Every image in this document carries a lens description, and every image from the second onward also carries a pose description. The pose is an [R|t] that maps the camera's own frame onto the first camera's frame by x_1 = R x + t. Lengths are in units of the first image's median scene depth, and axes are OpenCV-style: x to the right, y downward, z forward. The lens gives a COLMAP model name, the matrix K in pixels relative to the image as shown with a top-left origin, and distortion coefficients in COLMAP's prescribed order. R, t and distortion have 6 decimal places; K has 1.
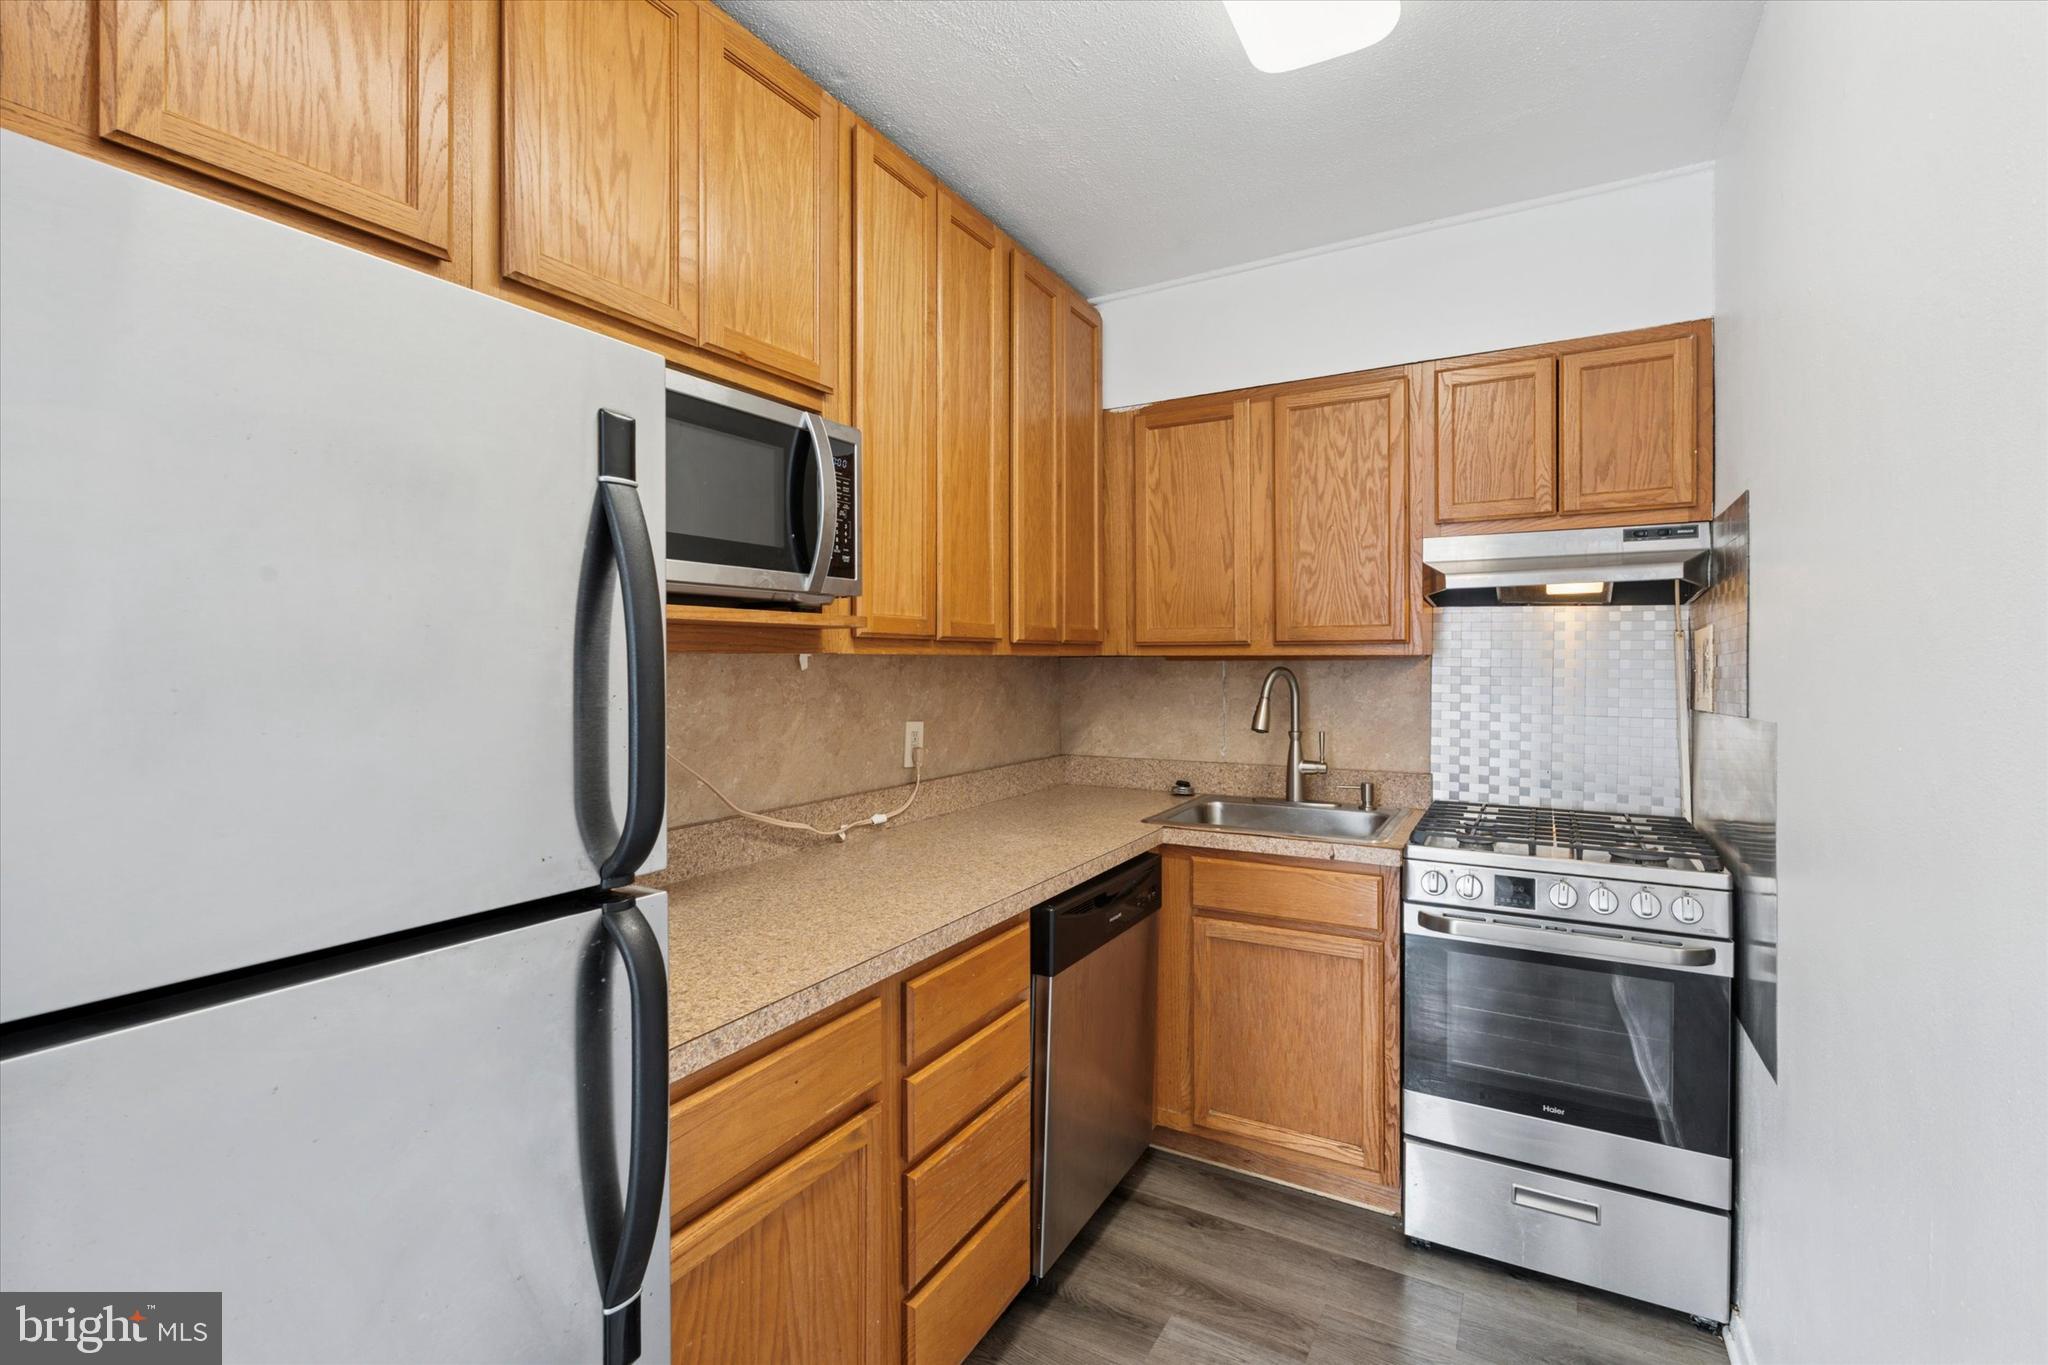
lens RADIAL K [[899.9, 0, 1015.1], [0, 899.9, 670.3], [0, 0, 1]] dist [0.003973, -0.002028]
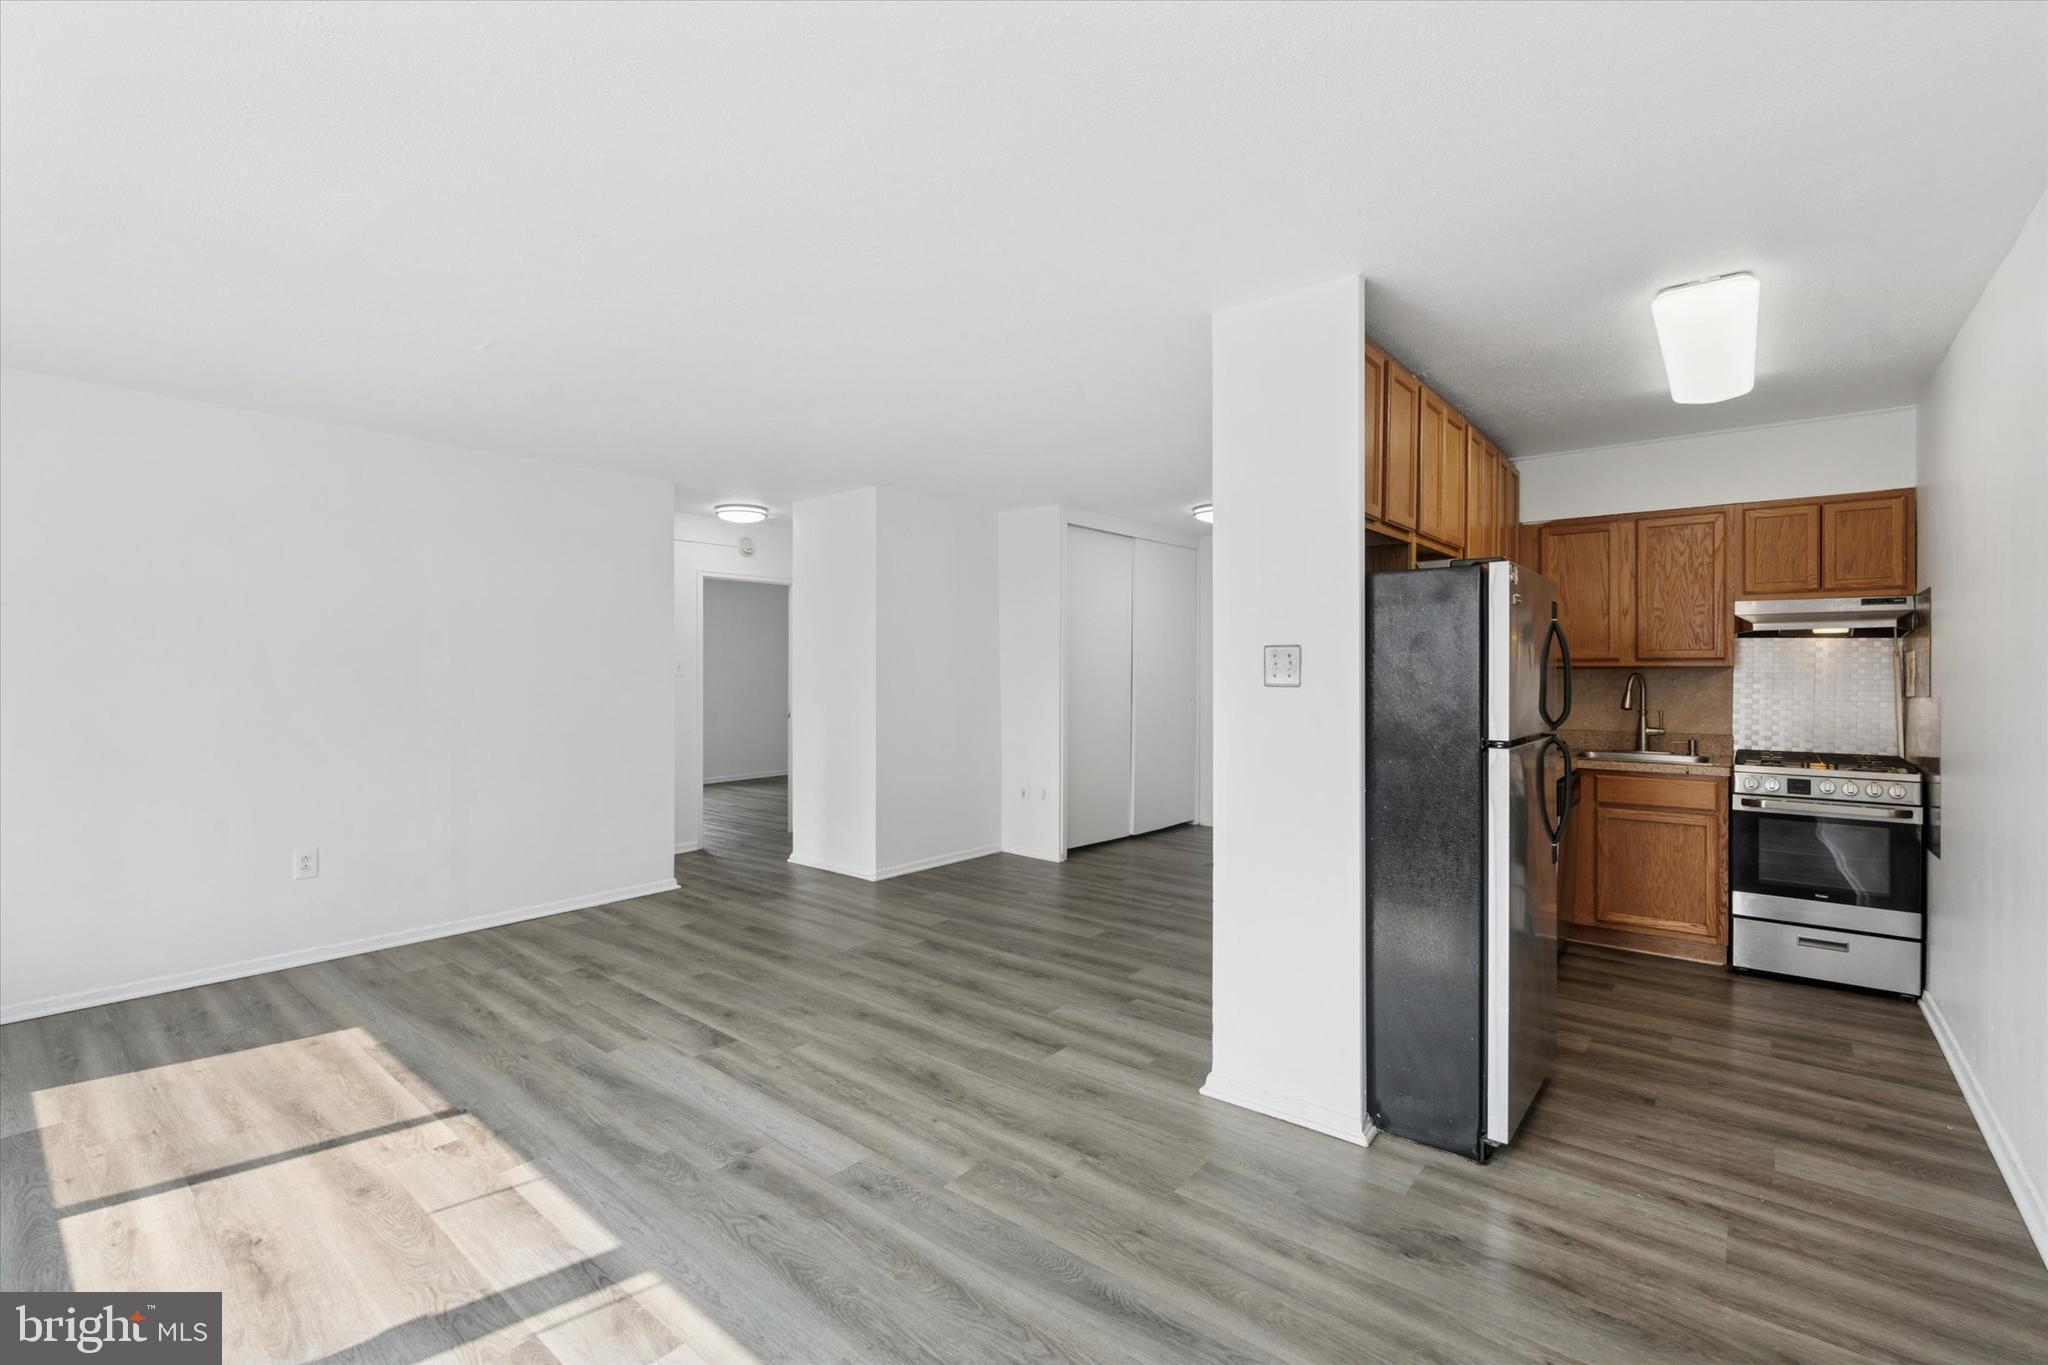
lens RADIAL K [[899.9, 0, 1009.5], [0, 899.9, 675.3], [0, 0, 1]] dist [0.003973, -0.002028]
pose [[0.987476, 0.000738, -0.157765, -0.763616], [-0.000826, 1.000000, -0.000495, 0.003797], [0.157764, 0.000619, 0.987477, -1.109832]]
